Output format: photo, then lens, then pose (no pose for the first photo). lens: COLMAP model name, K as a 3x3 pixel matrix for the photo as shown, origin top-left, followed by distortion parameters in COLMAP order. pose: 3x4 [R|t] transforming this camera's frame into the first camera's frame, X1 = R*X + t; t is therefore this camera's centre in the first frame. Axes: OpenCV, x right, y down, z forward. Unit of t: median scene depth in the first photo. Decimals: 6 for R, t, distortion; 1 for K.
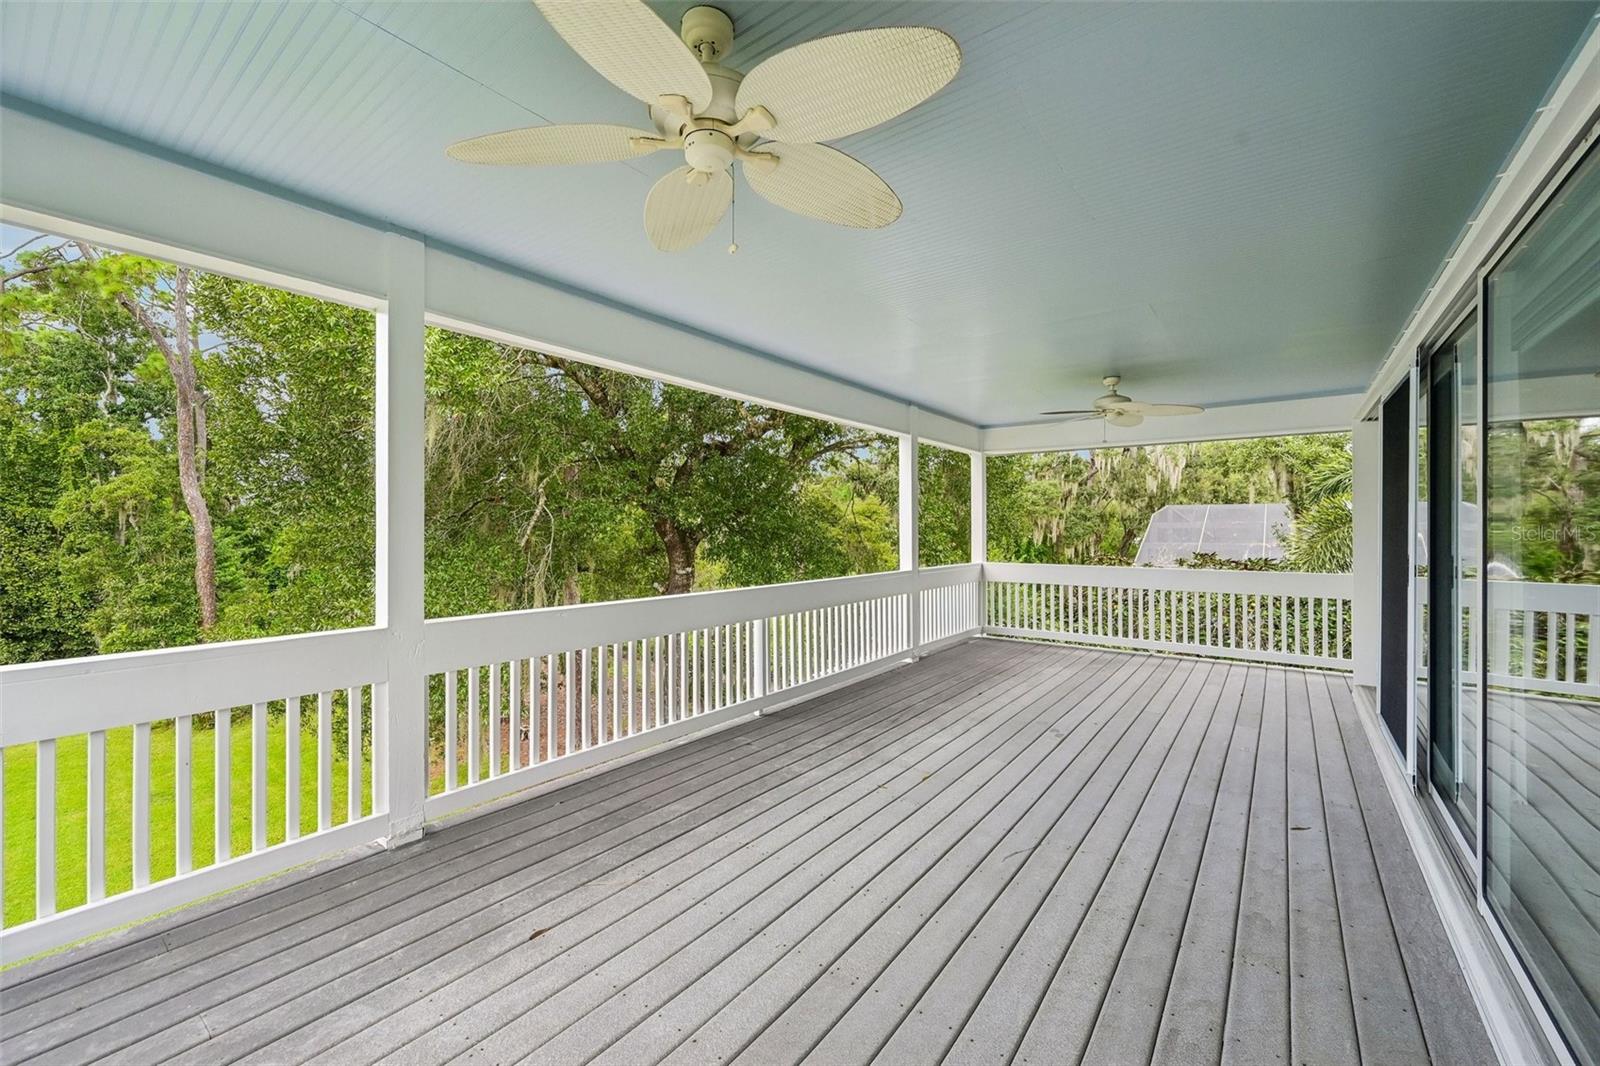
lens RADIAL K [[640.4, 0, 791.4], [0, 640.4, 527.8], [0, 0, 1]] dist [-0.001347, 0.000289]
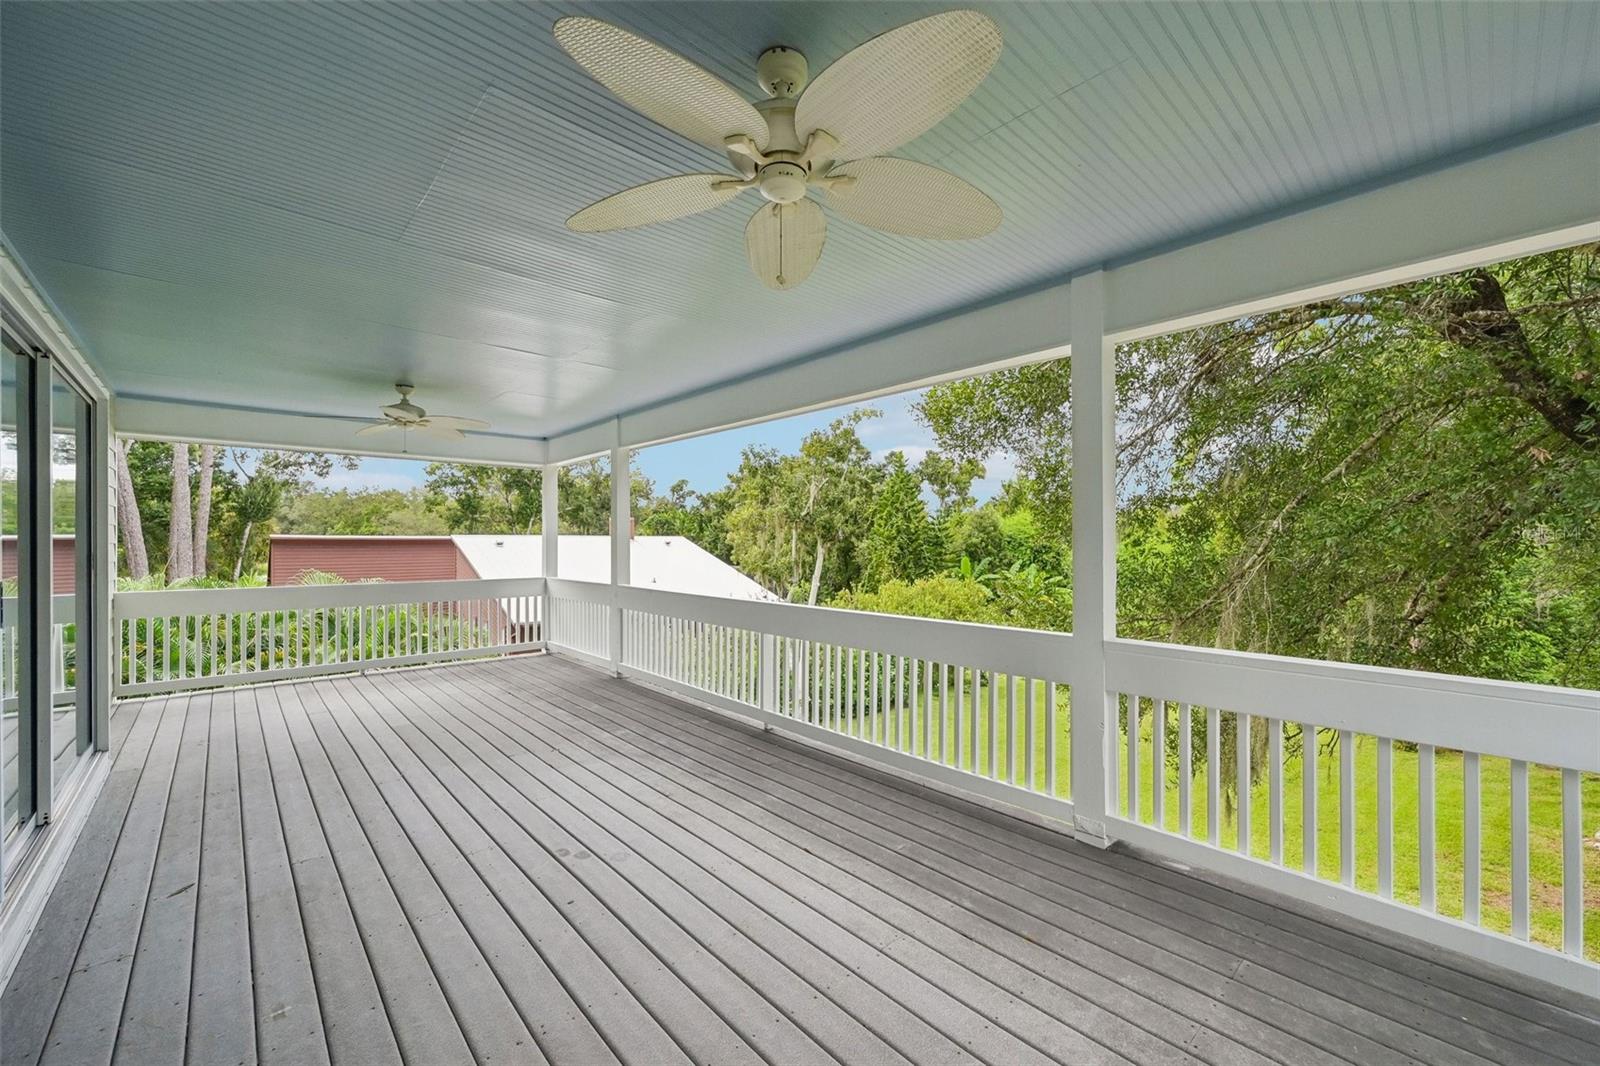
lens RADIAL K [[640.4, 0, 801.1], [0, 640.4, 540.6], [0, 0, 1]] dist [-0.001347, 0.000289]
pose [[-0.178563, -0.004320, -0.983919, 1.054528], [-0.002609, 0.999989, -0.003917, 0.000856], [0.983925, 0.001868, -0.178573, 1.391401]]
